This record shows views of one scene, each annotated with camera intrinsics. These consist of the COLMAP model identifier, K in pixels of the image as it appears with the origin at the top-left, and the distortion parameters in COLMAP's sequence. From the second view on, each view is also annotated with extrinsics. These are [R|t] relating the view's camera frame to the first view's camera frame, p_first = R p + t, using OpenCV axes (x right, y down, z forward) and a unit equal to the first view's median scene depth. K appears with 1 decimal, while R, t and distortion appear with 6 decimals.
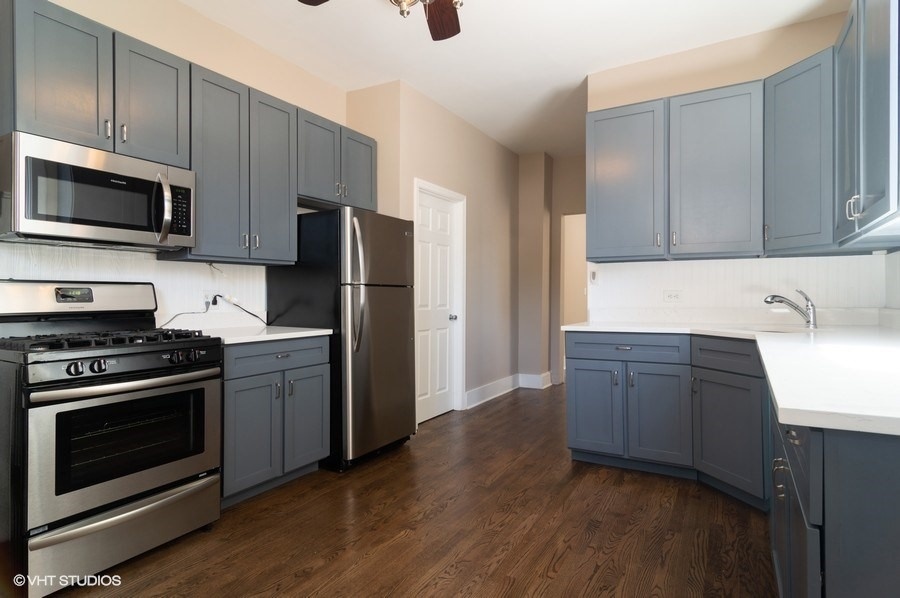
lens RADIAL K [[488.0, 0, 449.3], [0, 488.0, 296.8], [0, 0, 1]] dist [-0.003793, -0.000623]
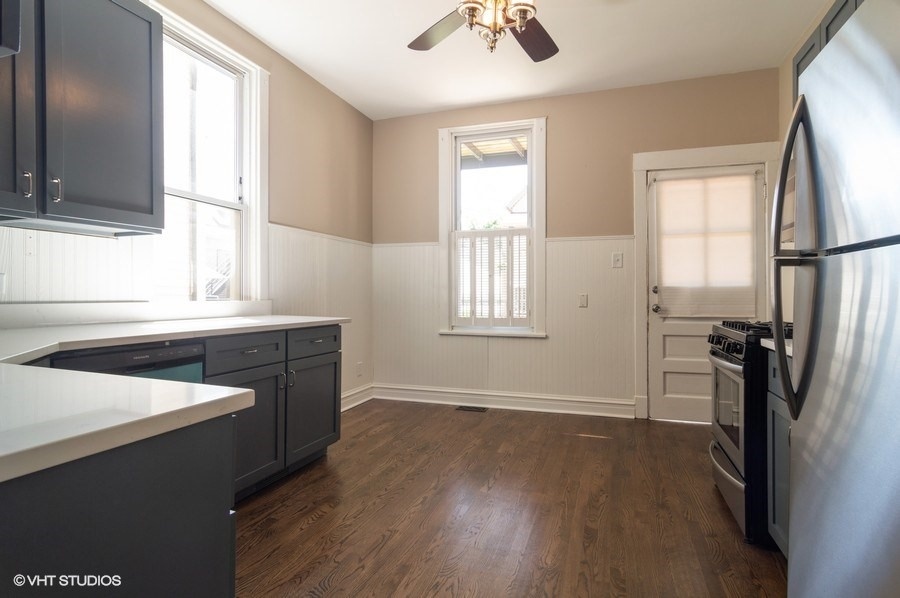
lens RADIAL K [[488.0, 0, 450.7], [0, 488.0, 296.6], [0, 0, 1]] dist [-0.003793, -0.000623]
pose [[-0.980617, -0.001740, -0.195929, 0.274573], [-0.002280, 0.999994, 0.002534, 0.012885], [0.195923, 0.002931, -0.980615, 2.040603]]
